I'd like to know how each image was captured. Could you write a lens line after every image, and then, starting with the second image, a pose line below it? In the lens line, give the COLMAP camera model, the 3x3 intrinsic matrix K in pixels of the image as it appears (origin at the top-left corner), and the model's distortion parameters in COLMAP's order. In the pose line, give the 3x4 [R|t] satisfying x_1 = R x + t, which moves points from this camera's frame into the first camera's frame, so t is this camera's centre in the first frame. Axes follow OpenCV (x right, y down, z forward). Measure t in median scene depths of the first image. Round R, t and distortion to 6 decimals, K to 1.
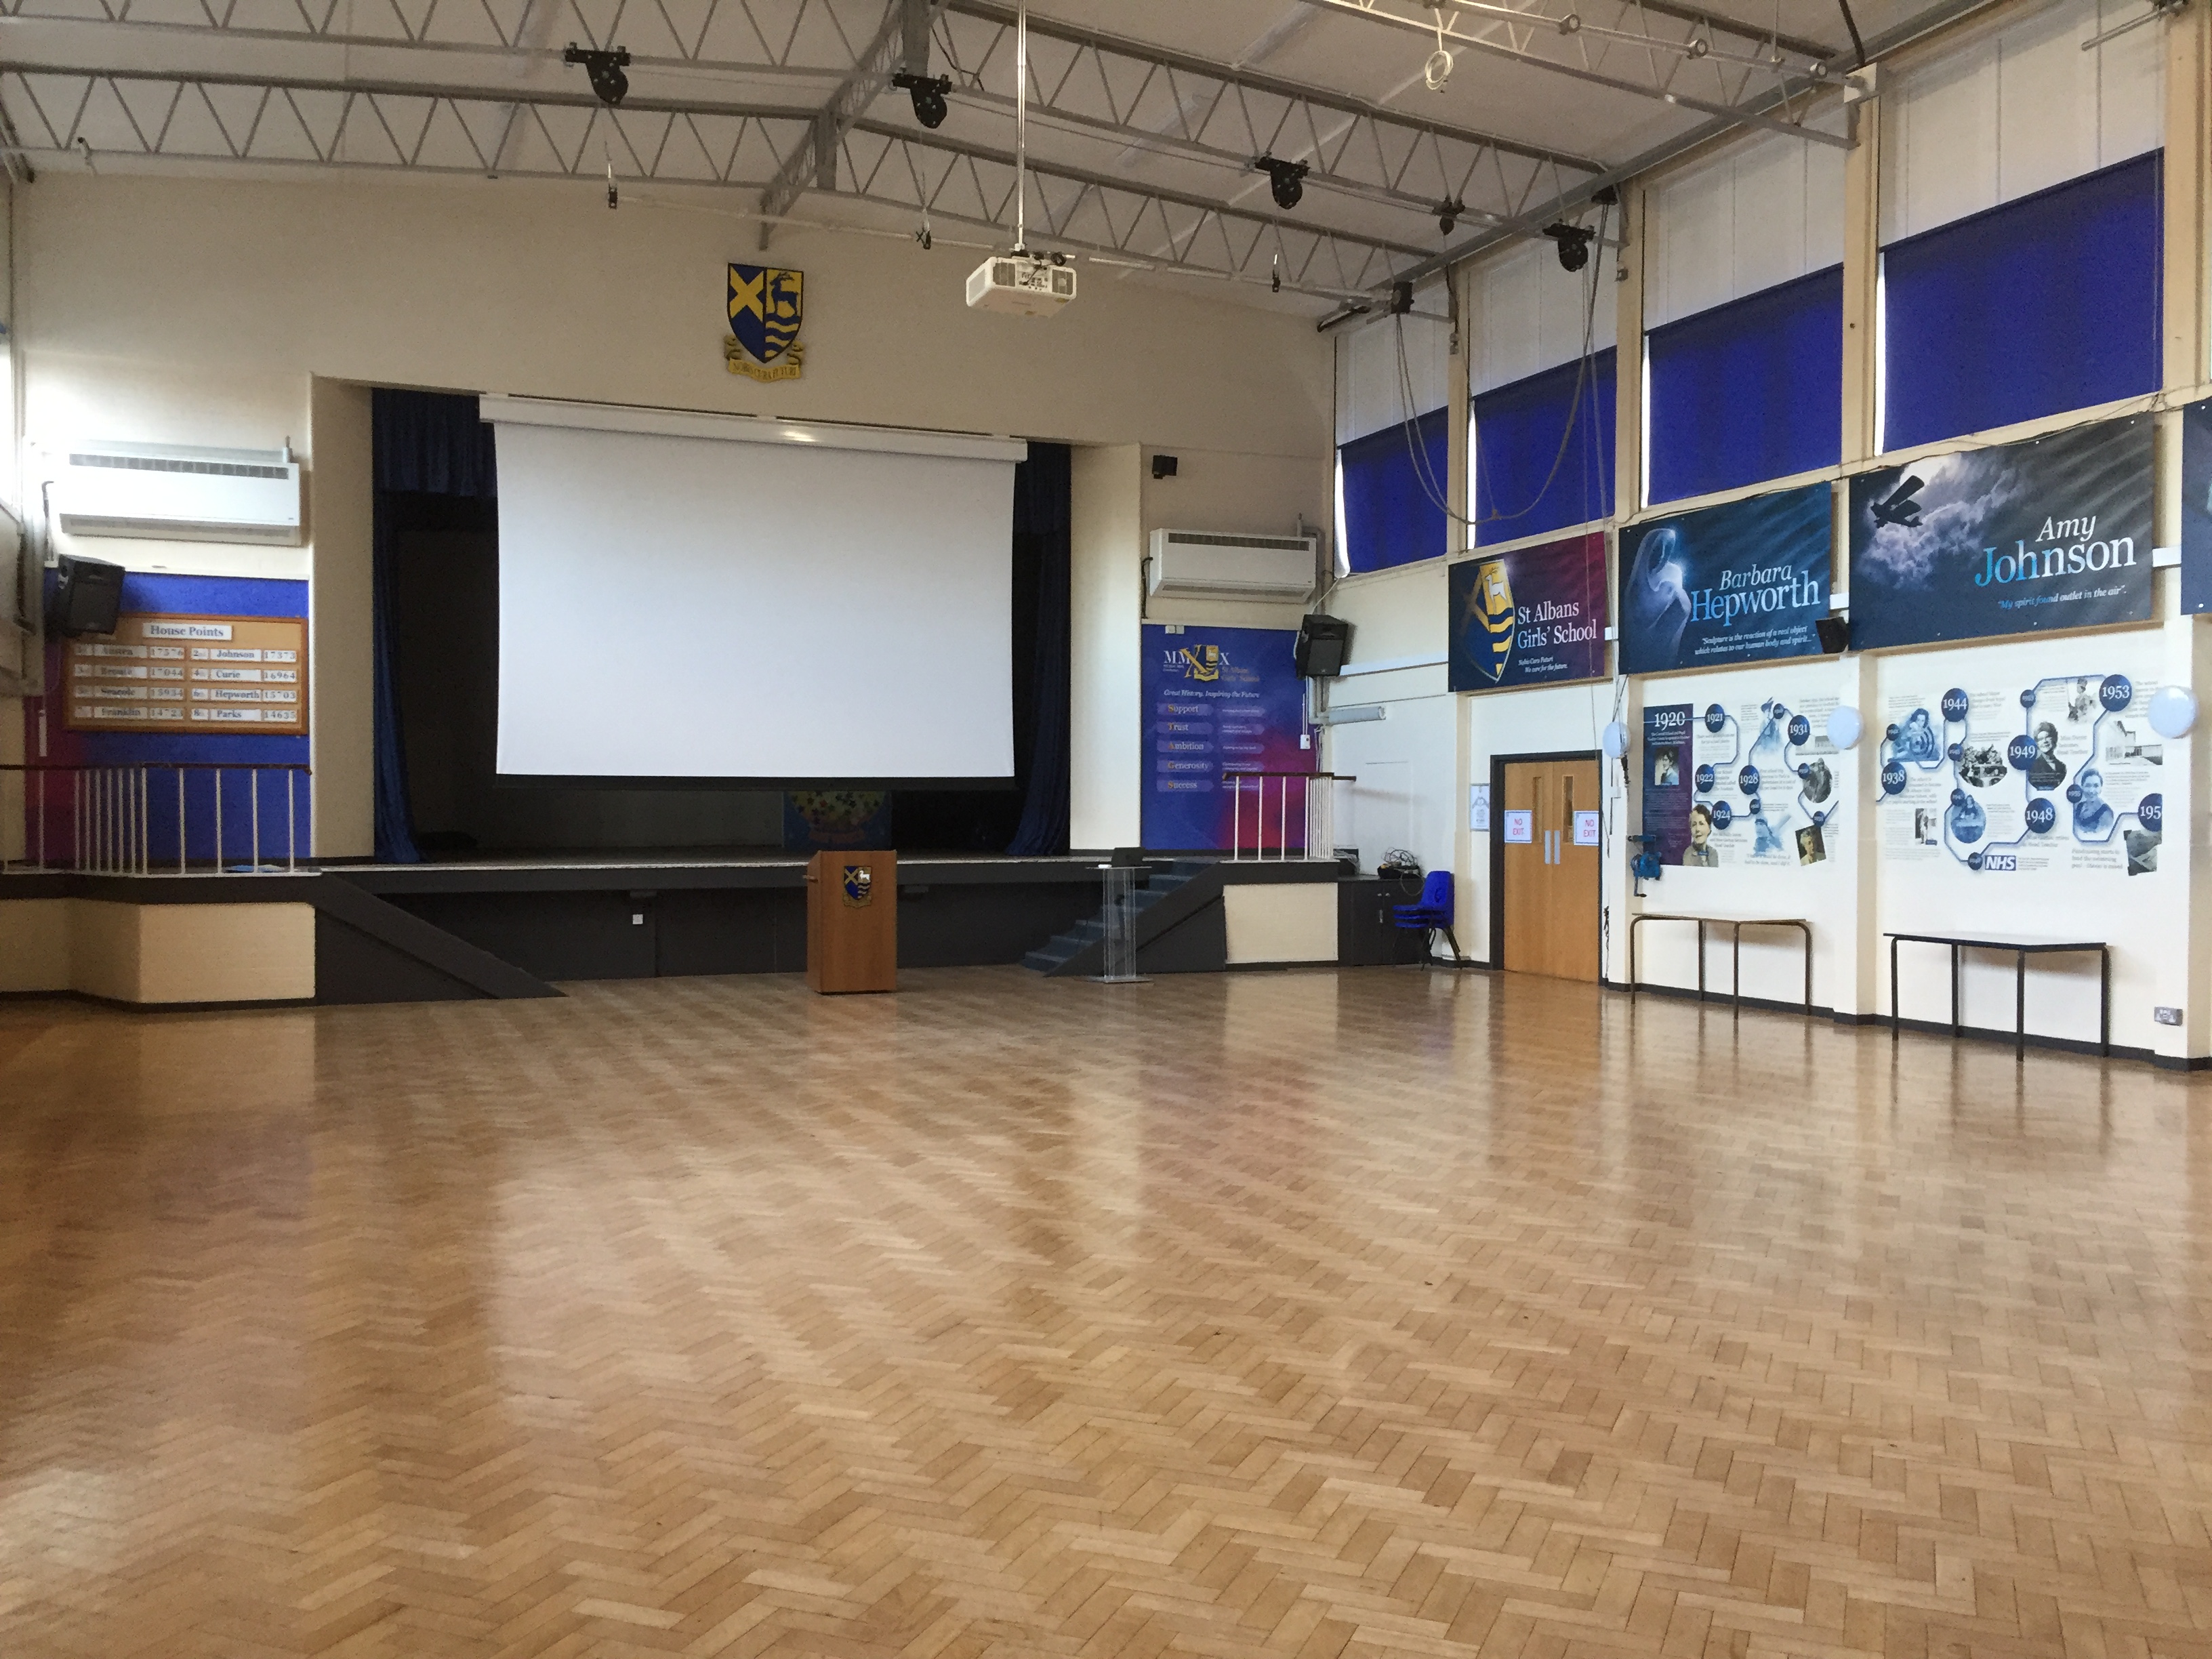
lens RADIAL K [[1910.2, 0, 1099.7], [0, 1910.2, 828.9], [0, 0, 1]] dist [0.058213, -0.058269]
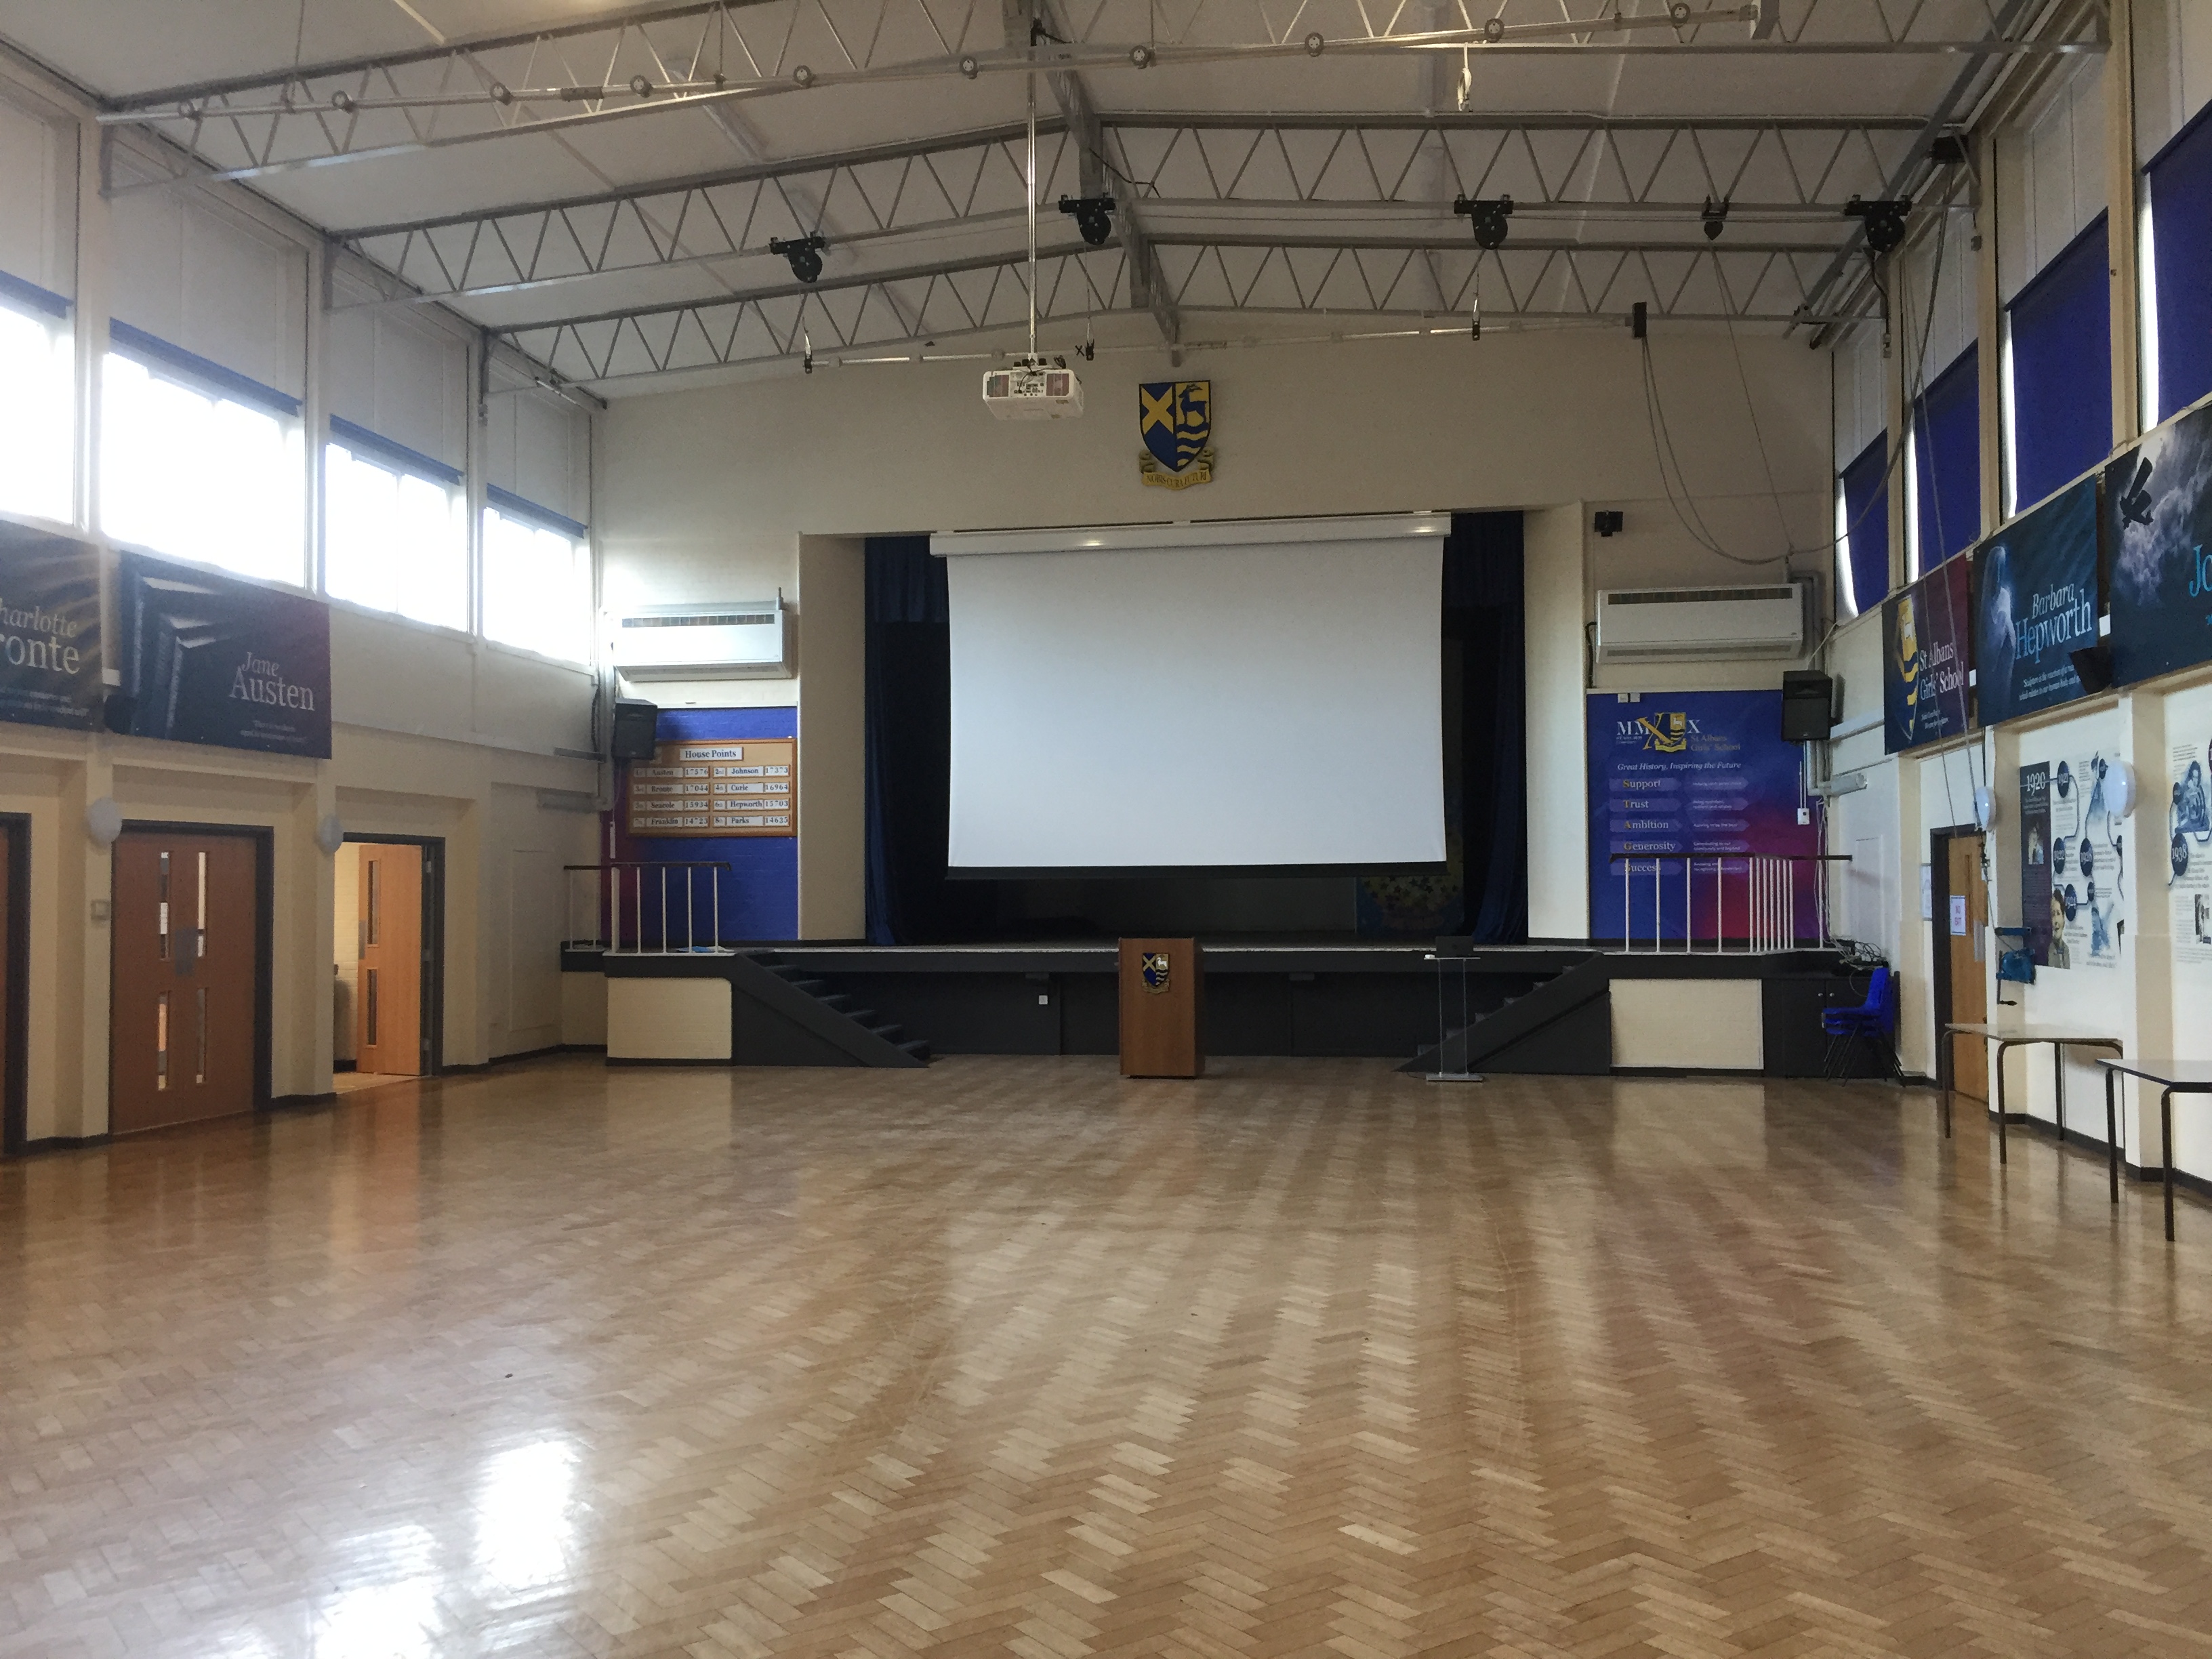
lens RADIAL K [[1910.2, 0, 1101.3], [0, 1910.2, 831.1], [0, 0, 1]] dist [0.058213, -0.058269]
pose [[0.843639, -0.022405, -0.536443, 0.378758], [0.000512, 0.999162, -0.040925, -0.003877], [0.536910, 0.034251, 0.842944, 0.110923]]
